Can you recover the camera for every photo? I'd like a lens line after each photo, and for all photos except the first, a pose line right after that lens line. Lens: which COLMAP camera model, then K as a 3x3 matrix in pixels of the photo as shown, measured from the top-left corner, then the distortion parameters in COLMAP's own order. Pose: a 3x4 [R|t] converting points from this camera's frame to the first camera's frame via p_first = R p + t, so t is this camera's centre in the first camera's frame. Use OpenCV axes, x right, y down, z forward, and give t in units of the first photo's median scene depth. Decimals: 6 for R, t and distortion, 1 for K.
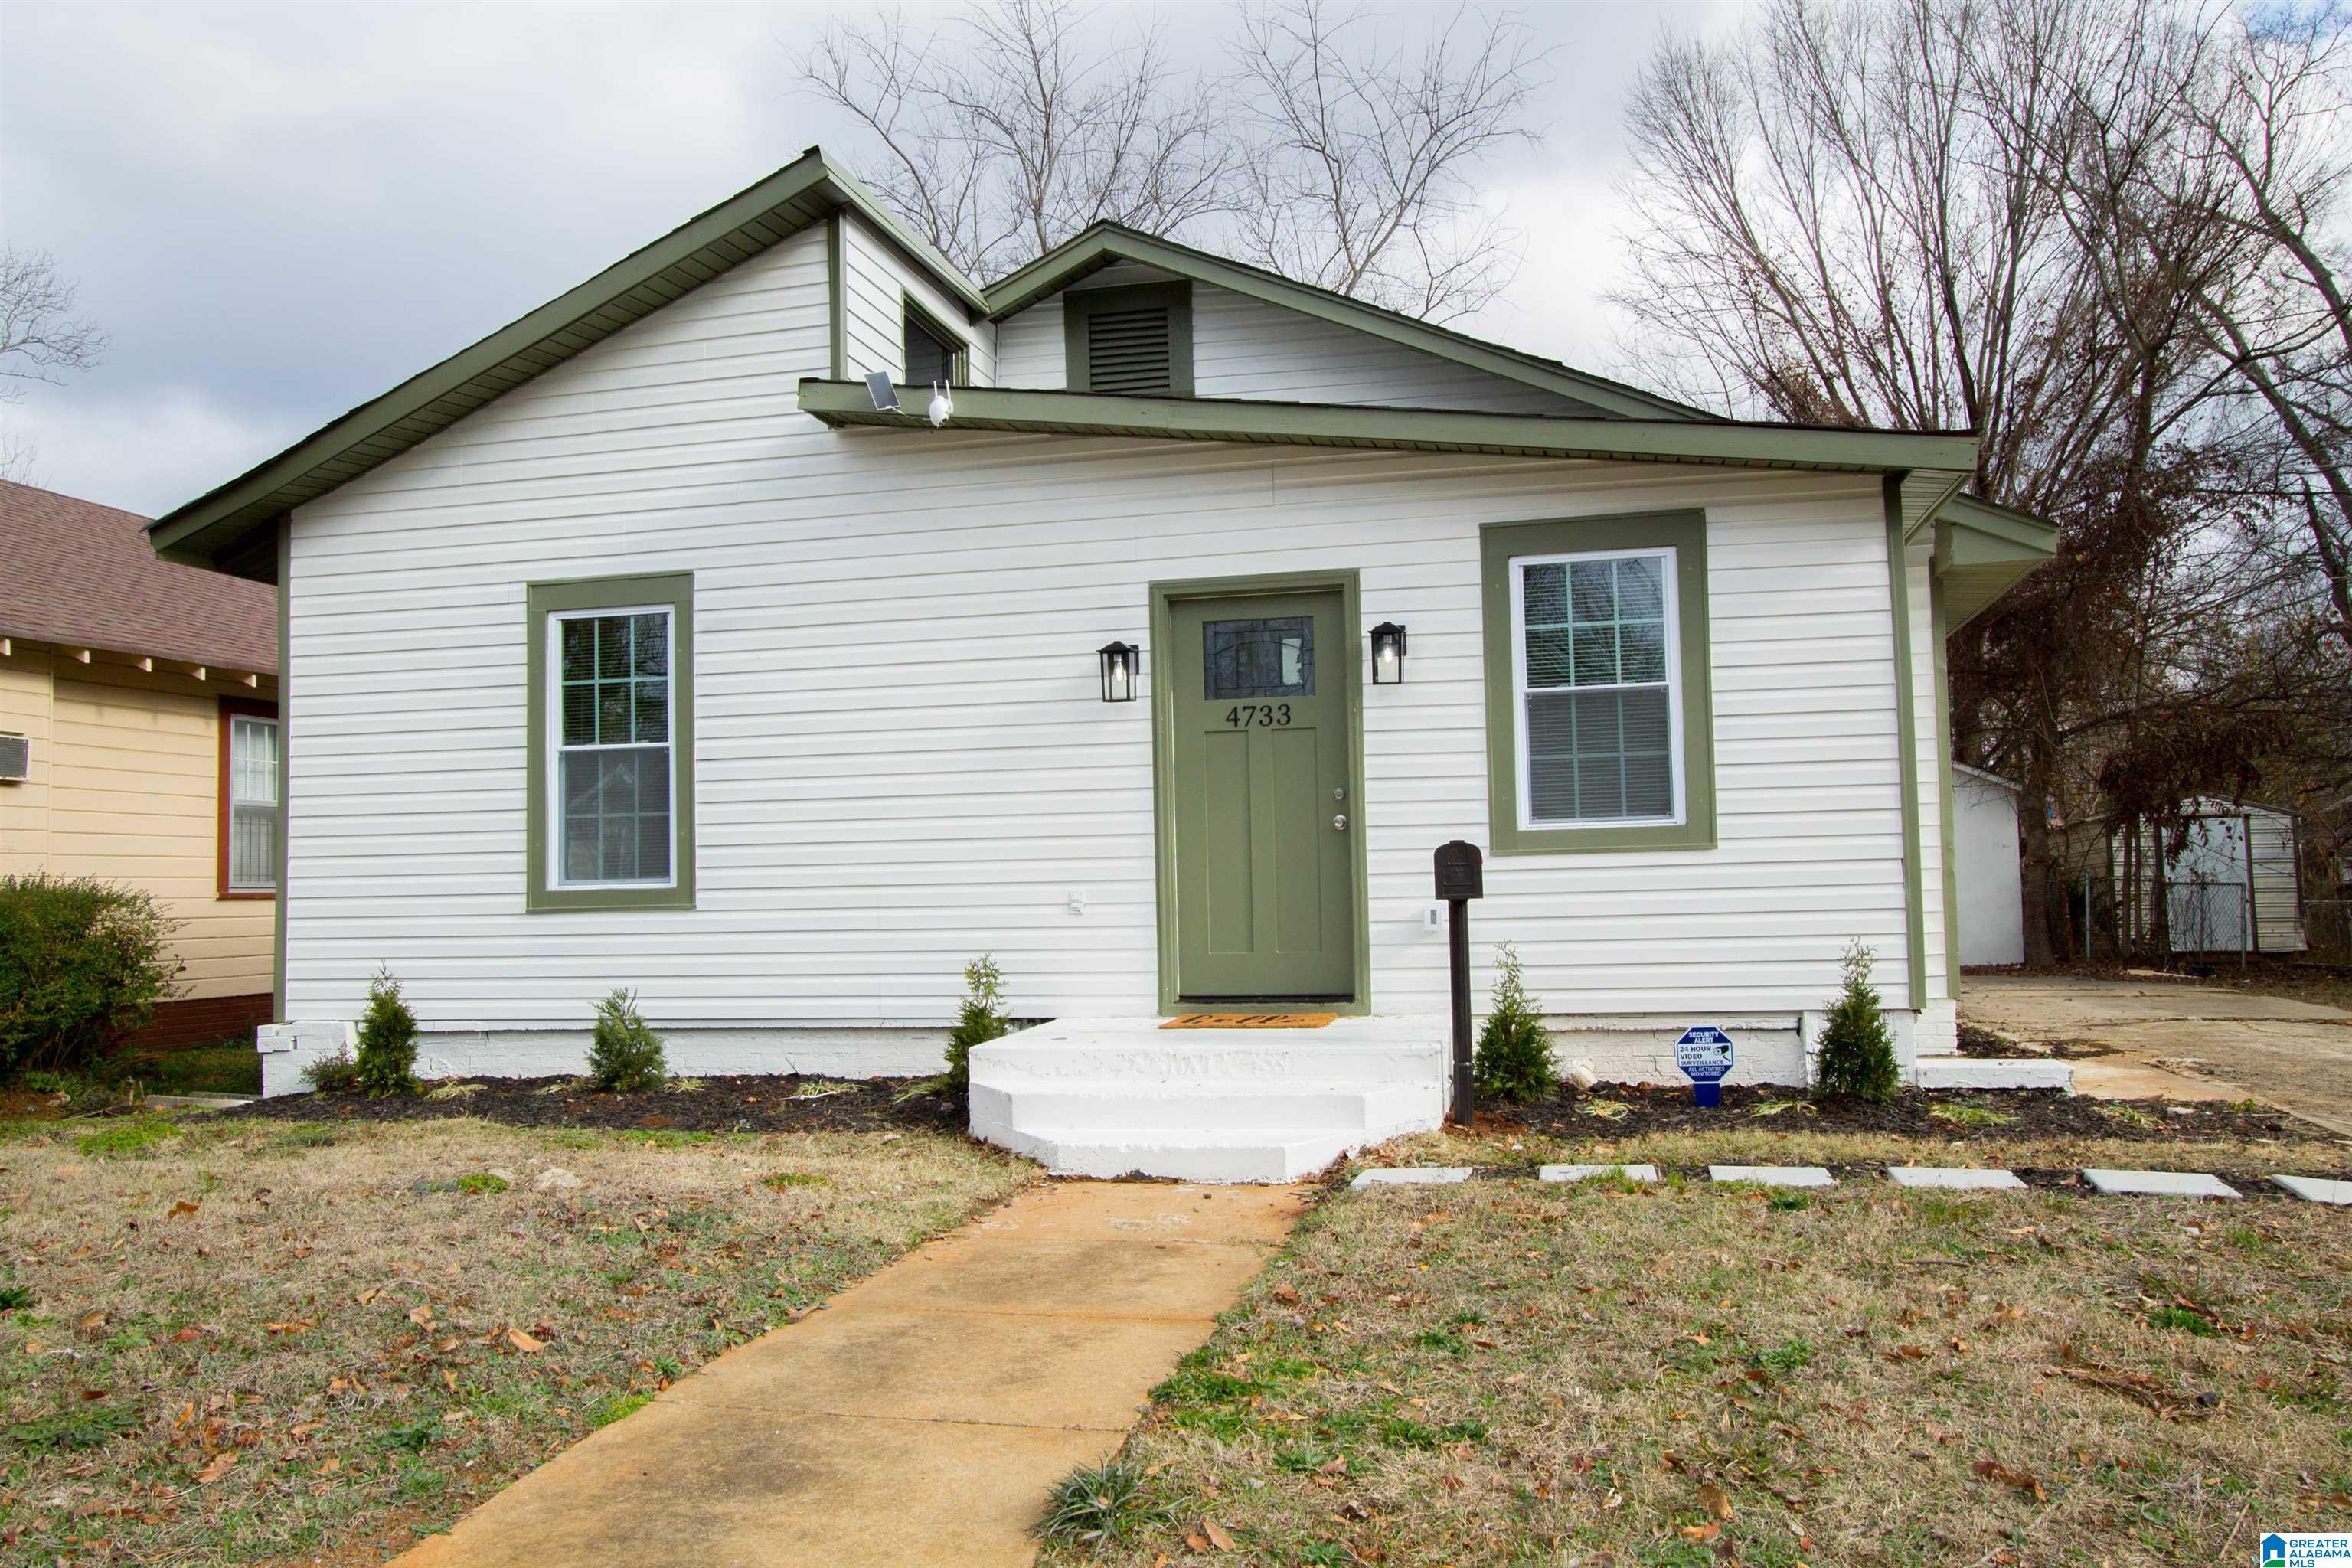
lens RADIAL K [[1863.8, 0, 1175.6], [0, 1863.8, 777.2], [0, 0, 1]] dist [-0.014465, -0.001661]
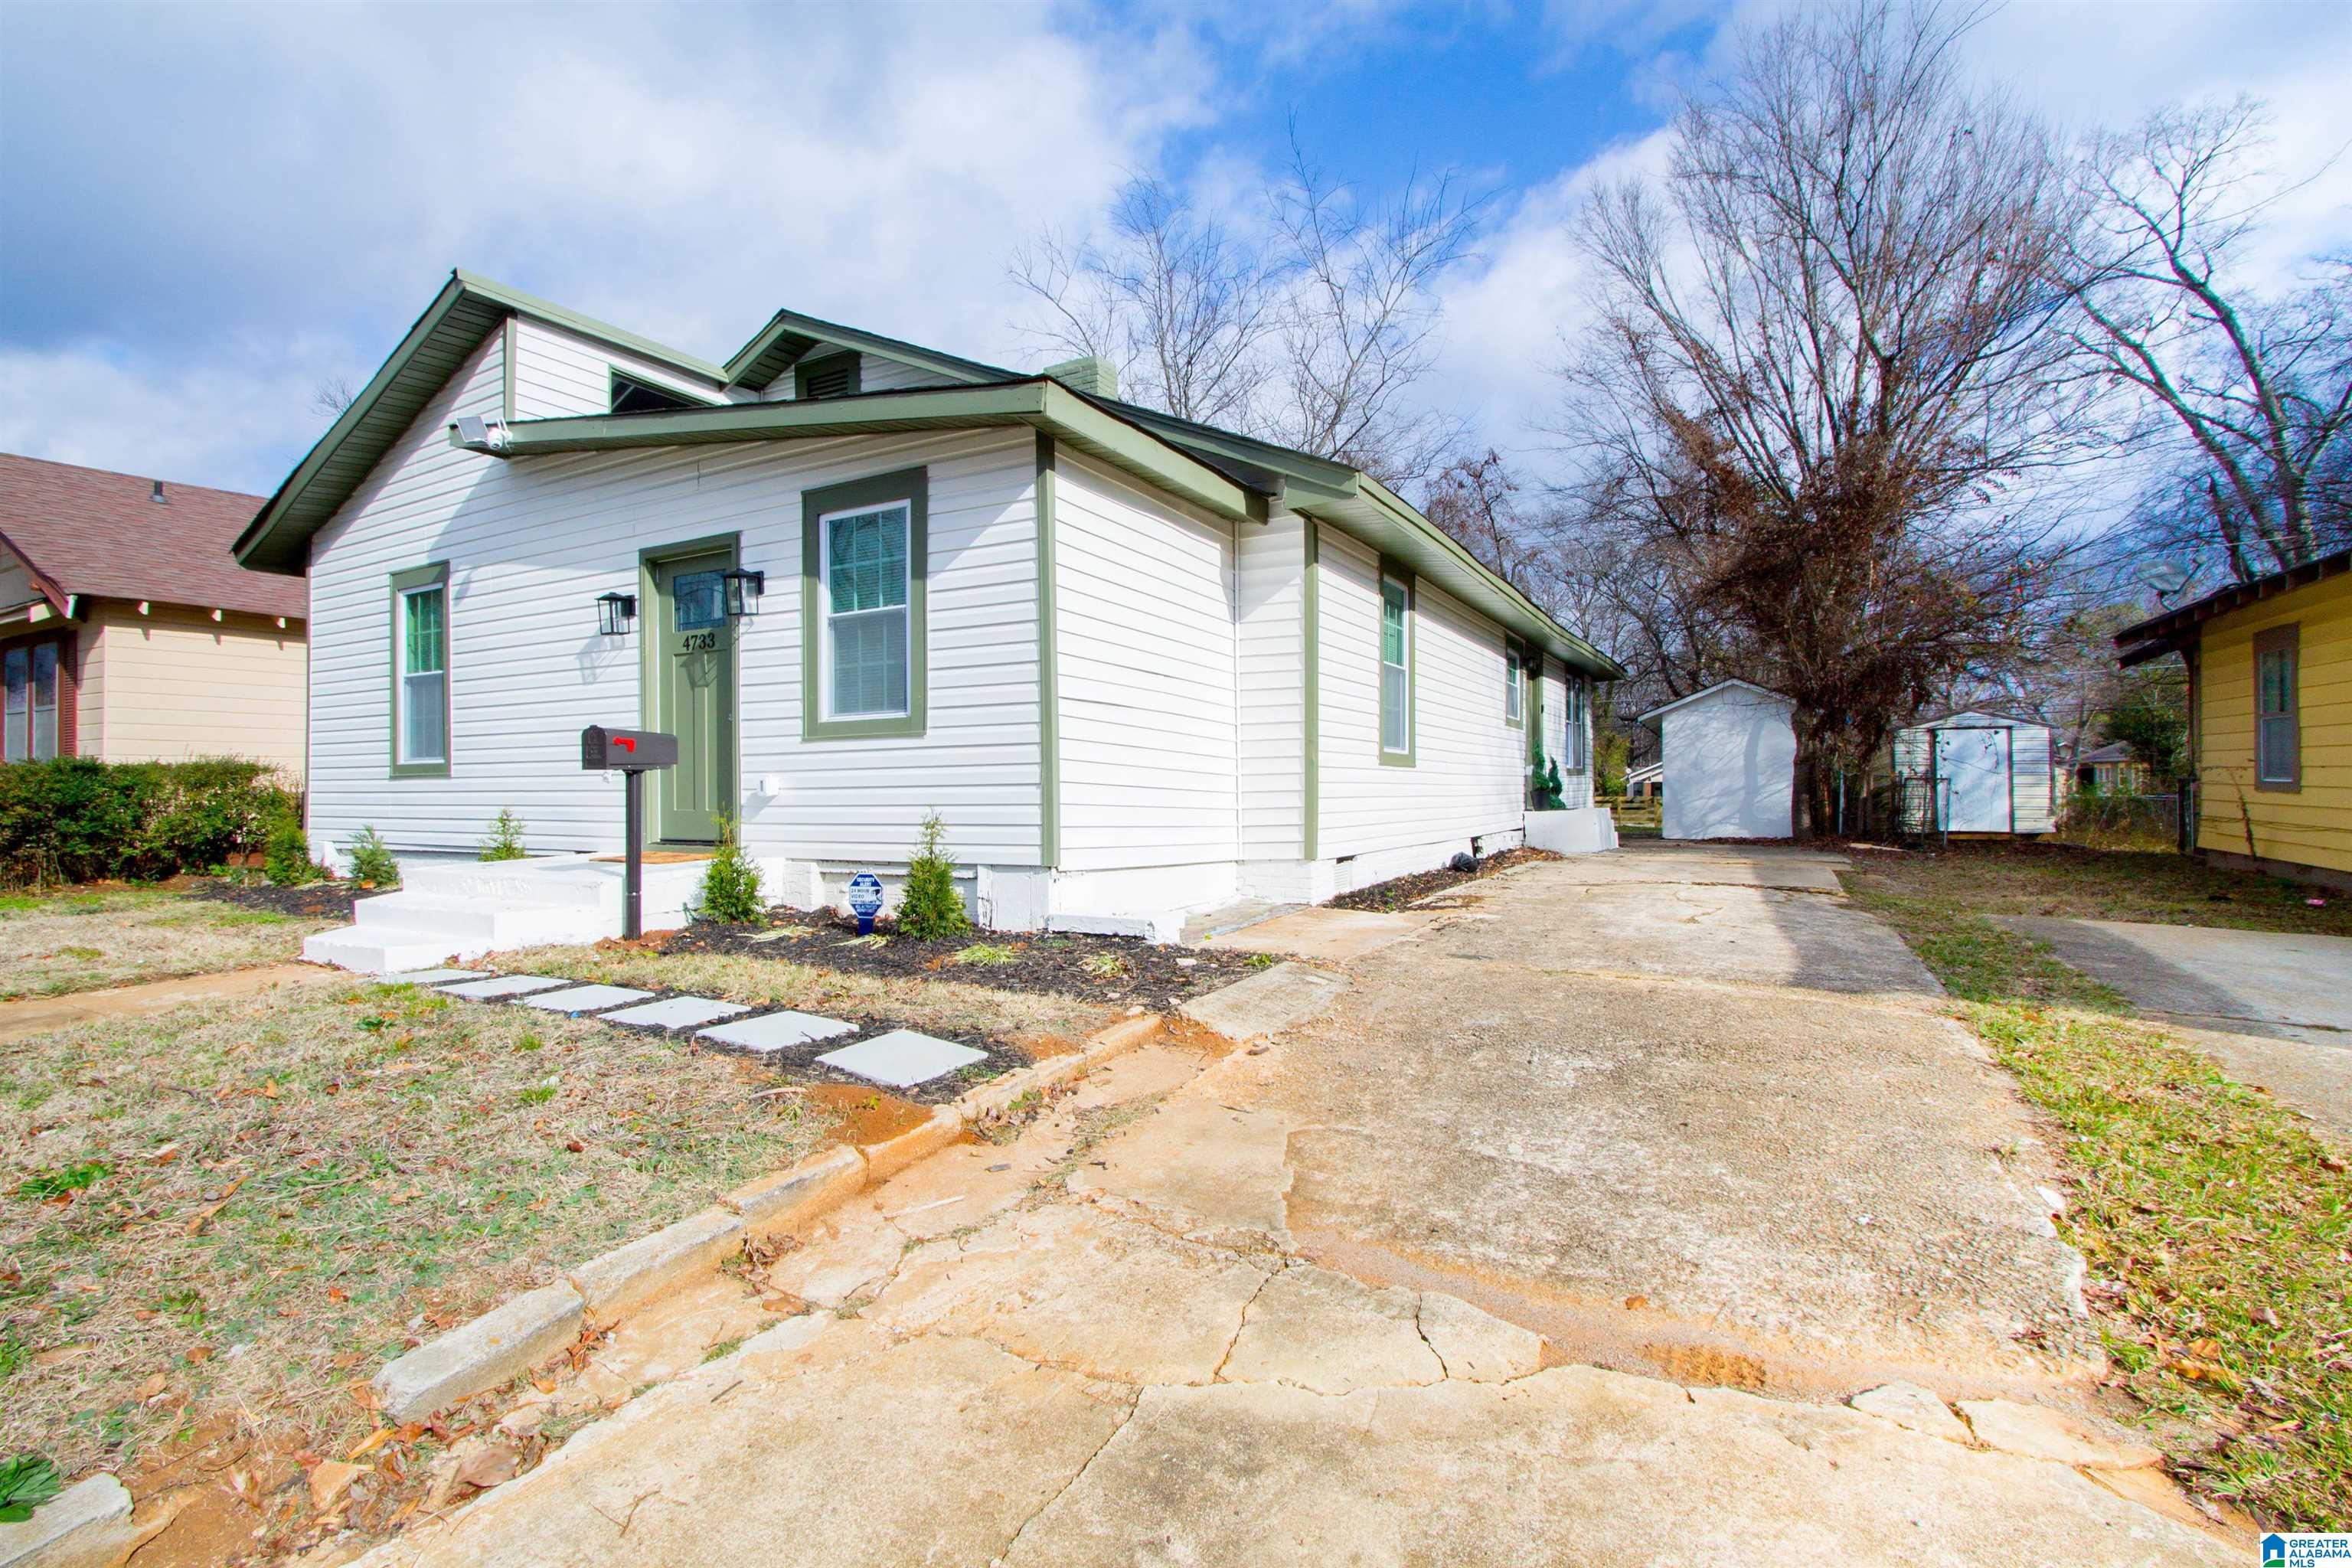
lens RADIAL K [[1098.4, 0, 1170.7], [0, 1098.4, 793.3], [0, 0, 1]] dist [-0.013975, 0.000286]
pose [[0.963631, 0.014379, -0.266850, 0.605579], [0.005001, 0.997406, 0.071801, 0.022734], [0.267190, -0.070525, 0.961060, 0.295771]]
